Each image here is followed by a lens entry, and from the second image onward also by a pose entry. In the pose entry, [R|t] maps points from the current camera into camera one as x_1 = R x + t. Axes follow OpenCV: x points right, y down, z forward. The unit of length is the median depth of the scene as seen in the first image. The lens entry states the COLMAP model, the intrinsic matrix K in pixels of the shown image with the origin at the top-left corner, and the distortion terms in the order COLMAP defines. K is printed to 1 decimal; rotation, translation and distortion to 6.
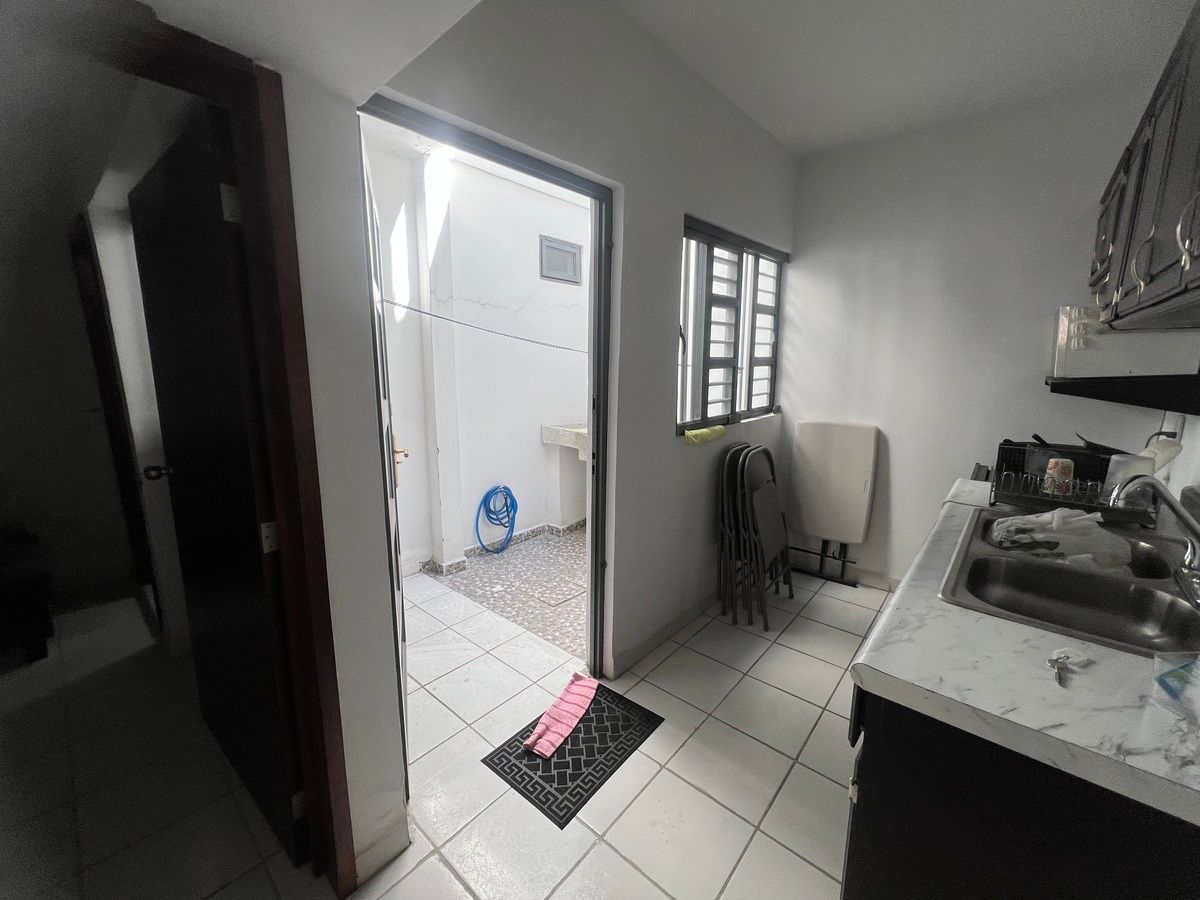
lens RADIAL K [[485.1, 0, 597.6], [0, 485.1, 445.5], [0, 0, 1]] dist [0.000293, 0.000142]
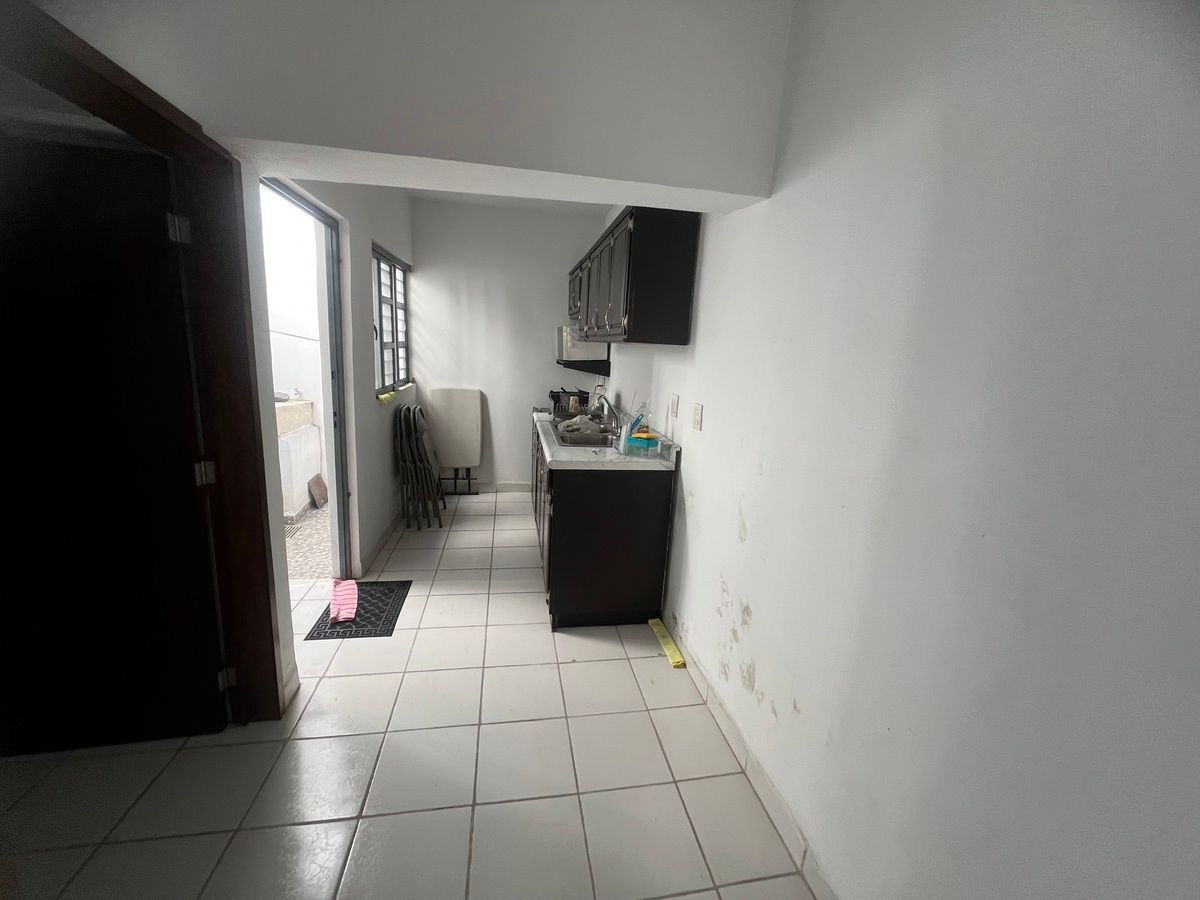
lens RADIAL K [[476.3, 0, 600.0], [0, 476.3, 450.0], [0, 0, 1]] dist [0.000535, 0.000211]
pose [[0.627645, -0.132566, 0.767130, -0.361812], [0.086263, 0.991170, 0.100705, 0.030770], [-0.773706, 0.002968, 0.633538, -0.258394]]
